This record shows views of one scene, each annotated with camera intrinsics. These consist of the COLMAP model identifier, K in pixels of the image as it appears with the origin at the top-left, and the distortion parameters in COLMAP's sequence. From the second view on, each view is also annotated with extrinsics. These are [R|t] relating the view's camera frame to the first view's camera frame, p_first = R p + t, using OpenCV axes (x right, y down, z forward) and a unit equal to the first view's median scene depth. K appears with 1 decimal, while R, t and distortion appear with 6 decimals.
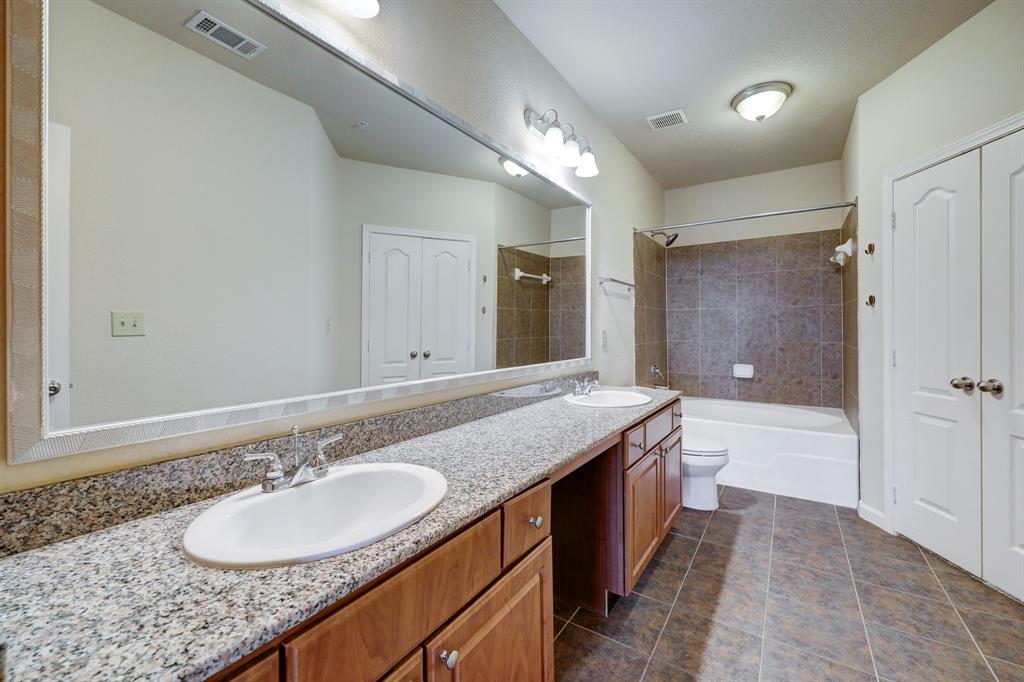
lens RADIAL K [[416.6, 0, 510.9], [0, 416.6, 328.2], [0, 0, 1]] dist [0.000213, 0.000025]
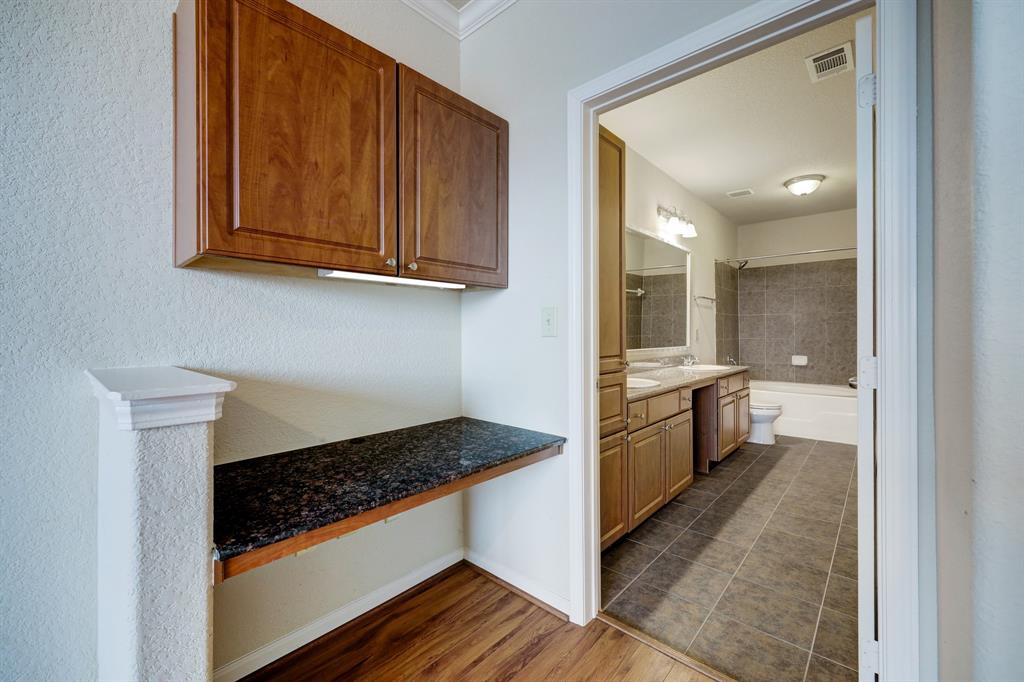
lens RADIAL K [[414.7, 0, 511.9], [0, 414.7, 335.5], [0, 0, 1]] dist [0.000816, 0.000065]
pose [[0.990362, -0.000422, -0.138505, -0.188195], [0.001306, 0.999979, 0.006290, 0.012579], [0.138500, -0.006411, 0.990342, -0.483813]]
